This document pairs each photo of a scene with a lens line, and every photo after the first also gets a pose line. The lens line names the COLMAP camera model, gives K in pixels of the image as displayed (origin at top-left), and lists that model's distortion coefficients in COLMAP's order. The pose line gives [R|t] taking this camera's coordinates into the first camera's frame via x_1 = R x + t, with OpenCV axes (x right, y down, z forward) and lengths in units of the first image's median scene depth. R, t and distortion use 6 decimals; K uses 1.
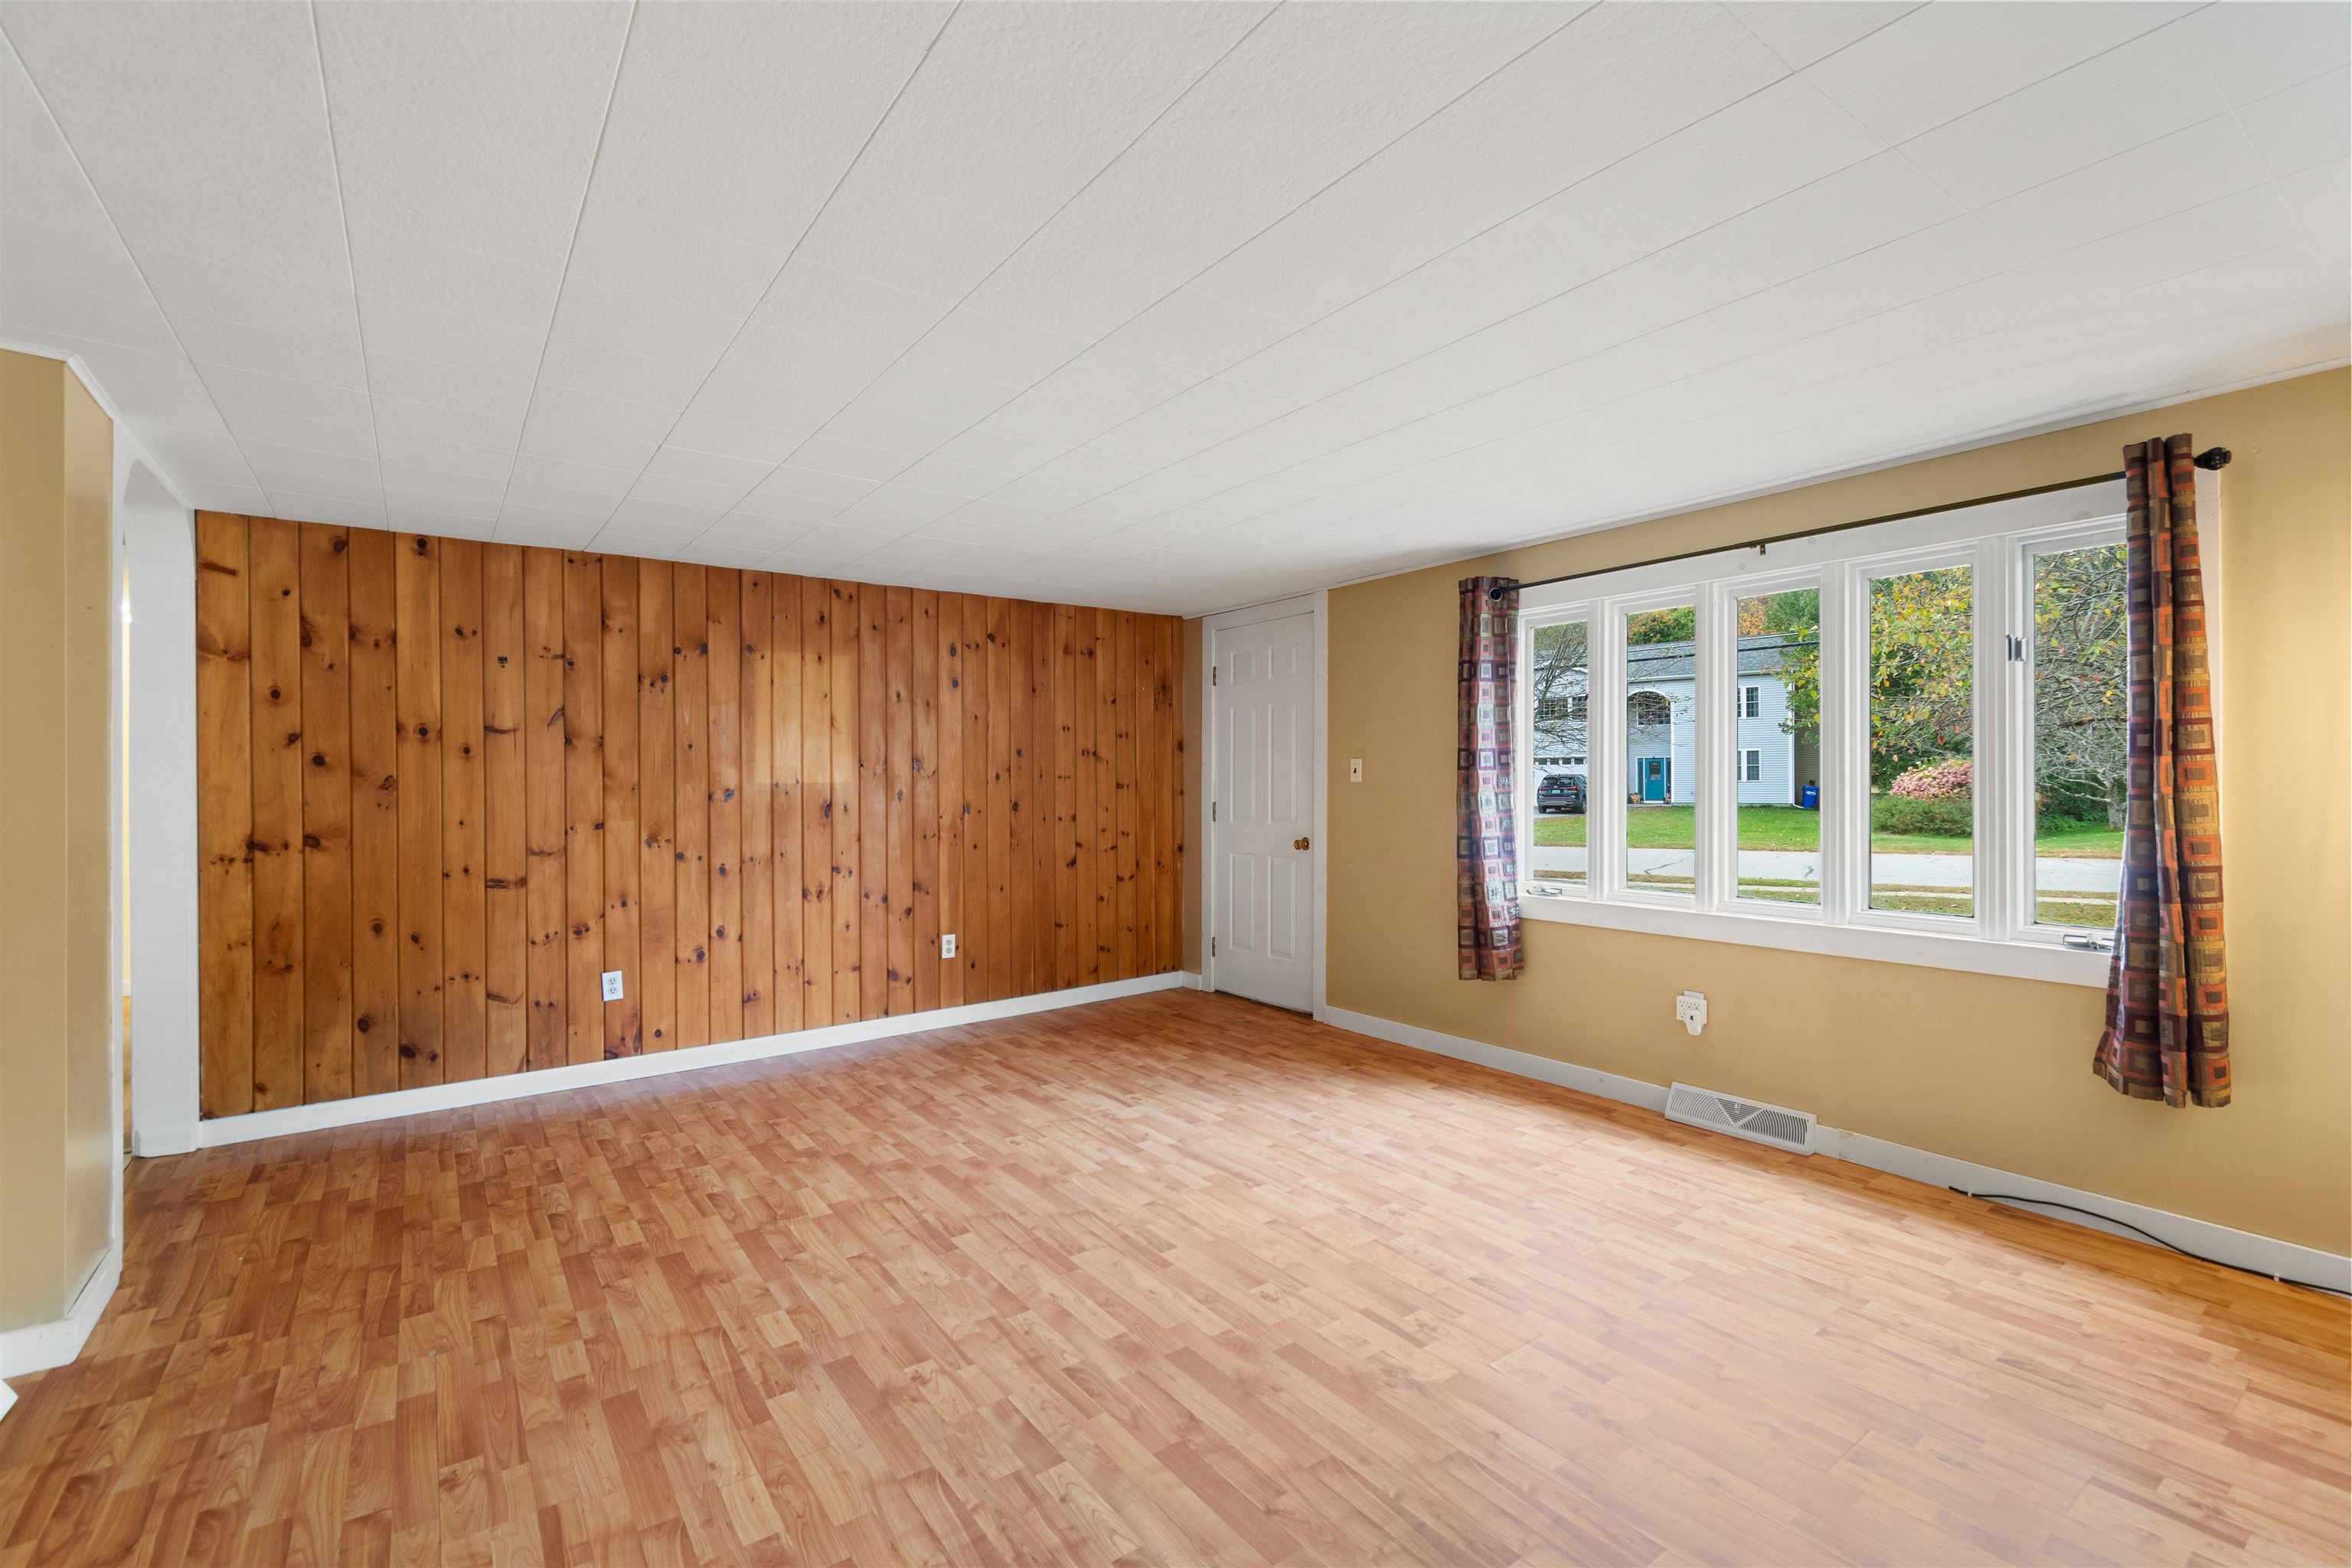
lens RADIAL K [[1030.3, 0, 1183.4], [0, 1030.3, 771.1], [0, 0, 1]] dist [0.002150, -0.000478]
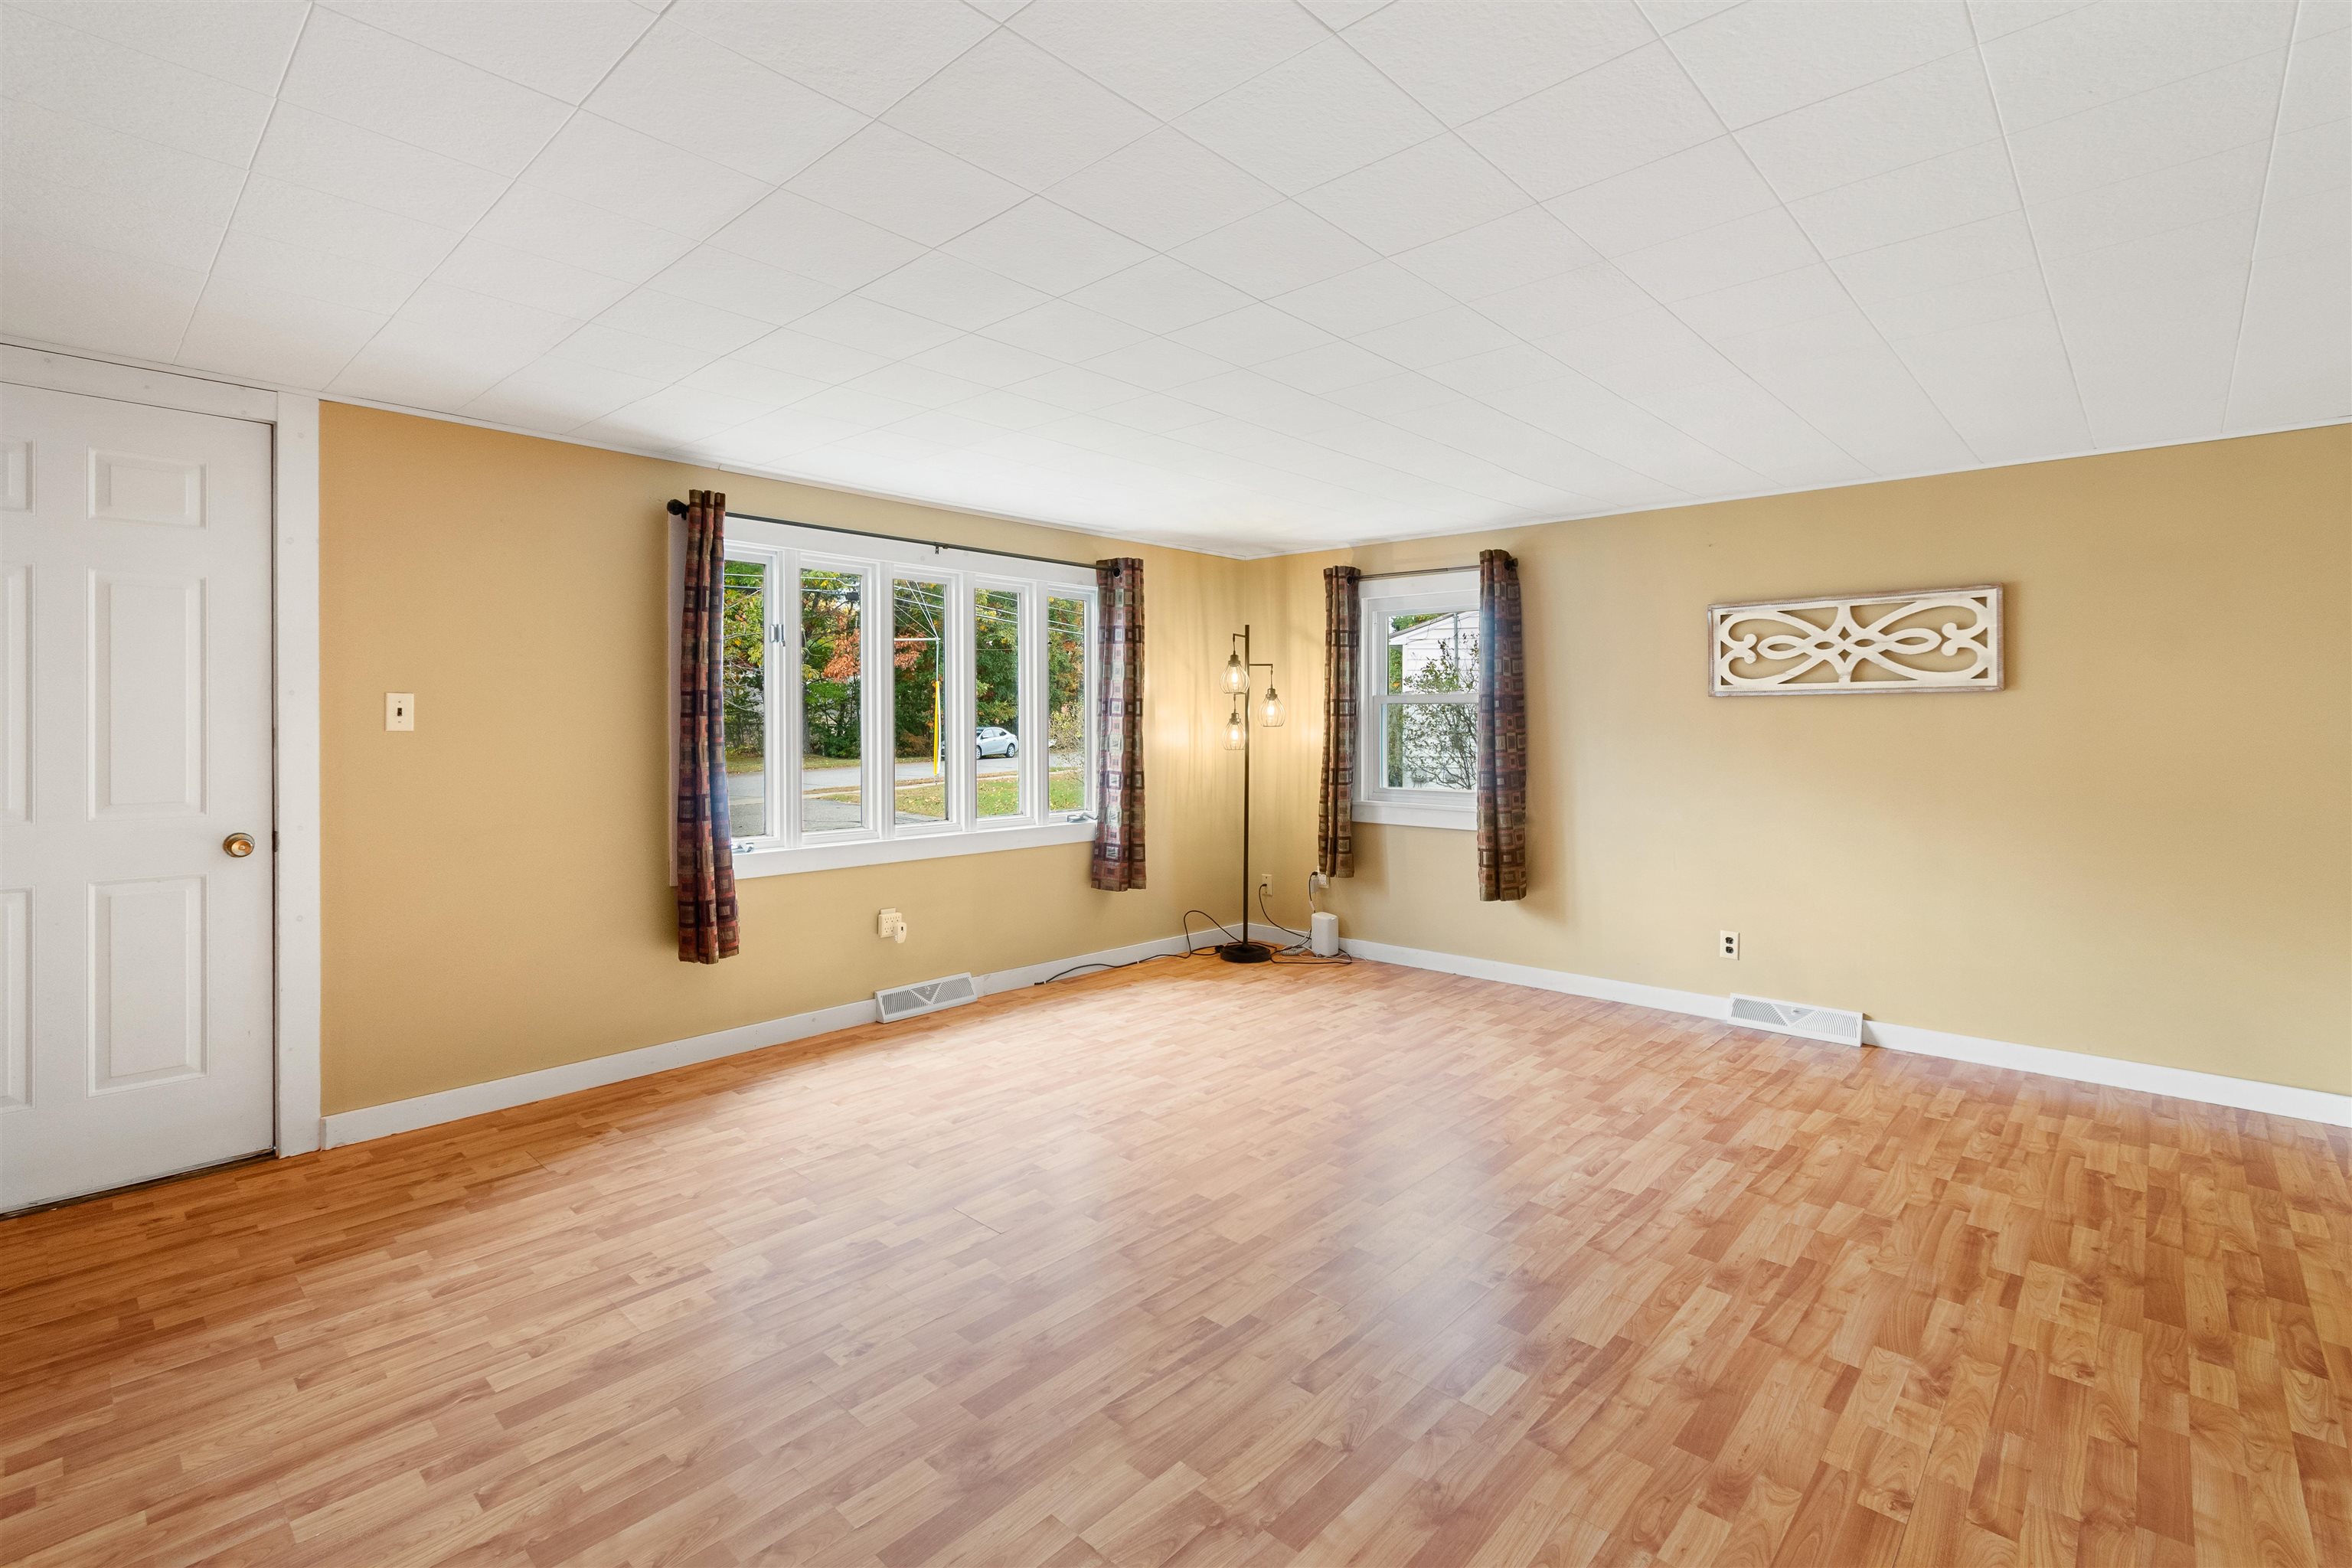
lens RADIAL K [[1059.3, 0, 1185.3], [0, 1059.3, 714.0], [0, 0, 1]] dist [0.002015, -0.000755]
pose [[-0.191809, 0.016078, 0.981301, -0.743893], [-0.007608, 0.999811, -0.017868, 0.011487], [-0.981403, -0.010893, -0.191651, 0.885490]]
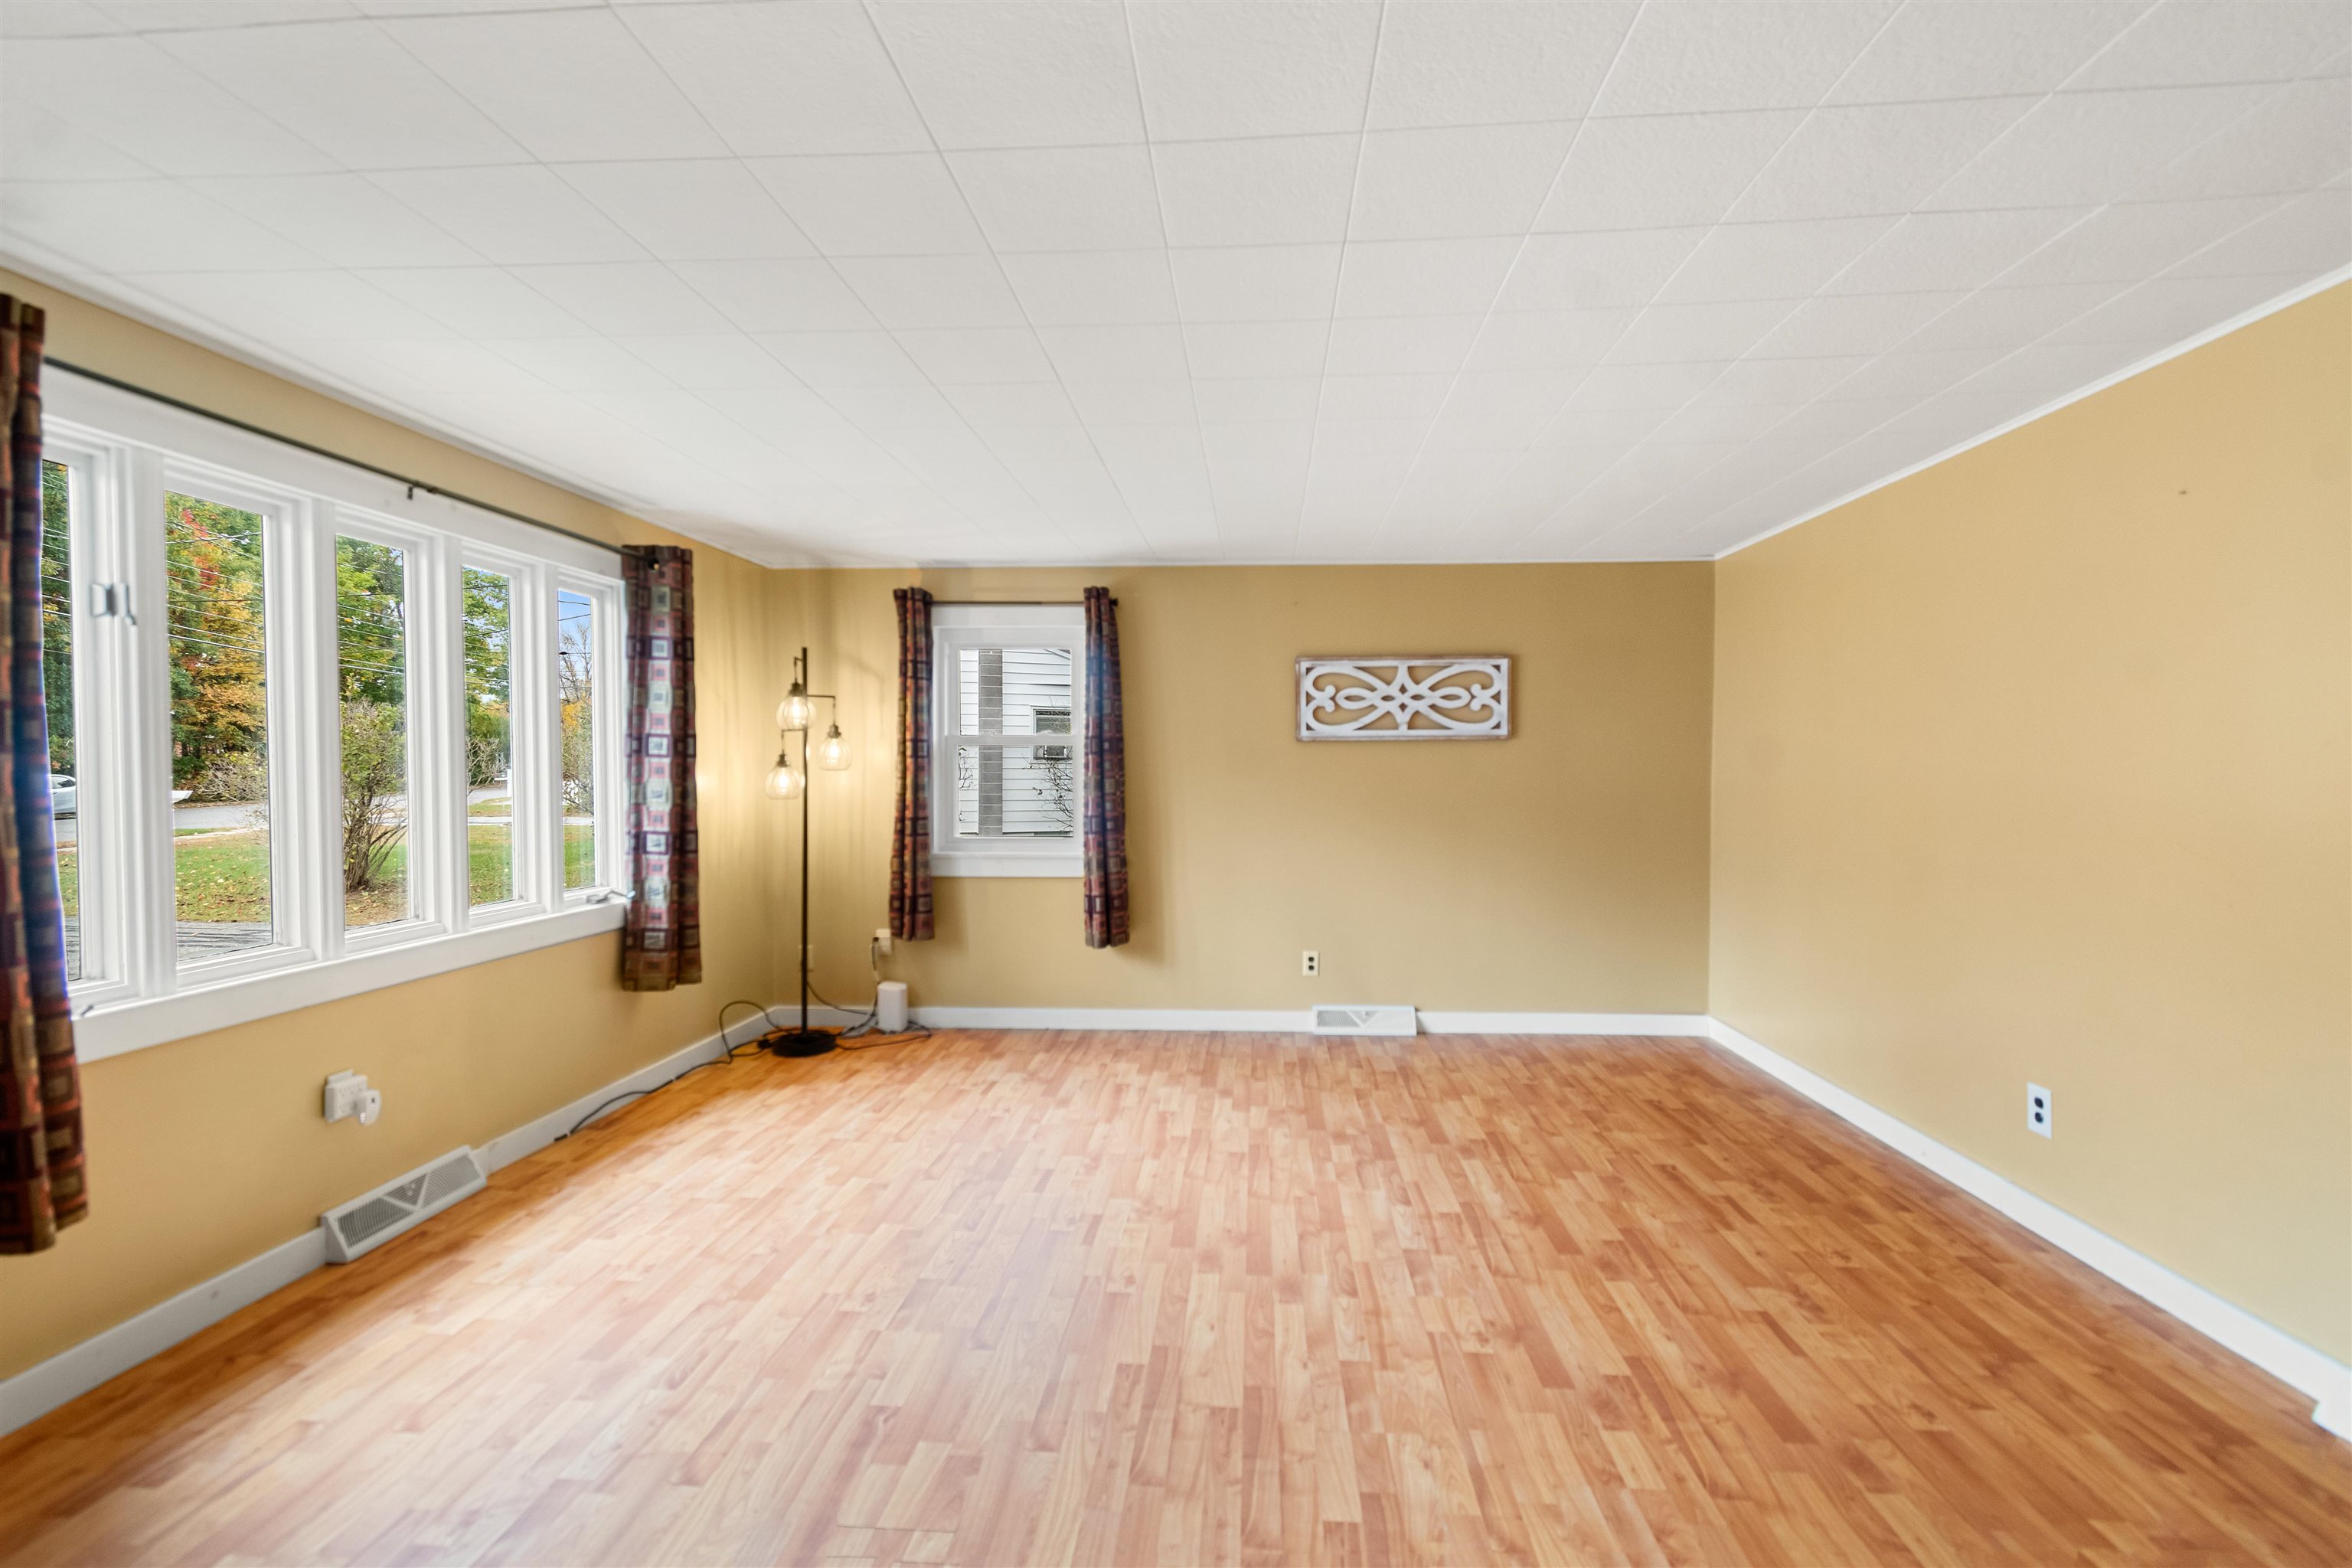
lens RADIAL K [[1030.3, 0, 1183.4], [0, 1030.3, 771.1], [0, 0, 1]] dist [0.002150, -0.000478]
pose [[-0.761629, 0.005545, 0.647990, -0.405739], [0.002136, 0.999979, -0.006047, 0.011033], [-0.648010, -0.003221, -0.761625, 1.145675]]
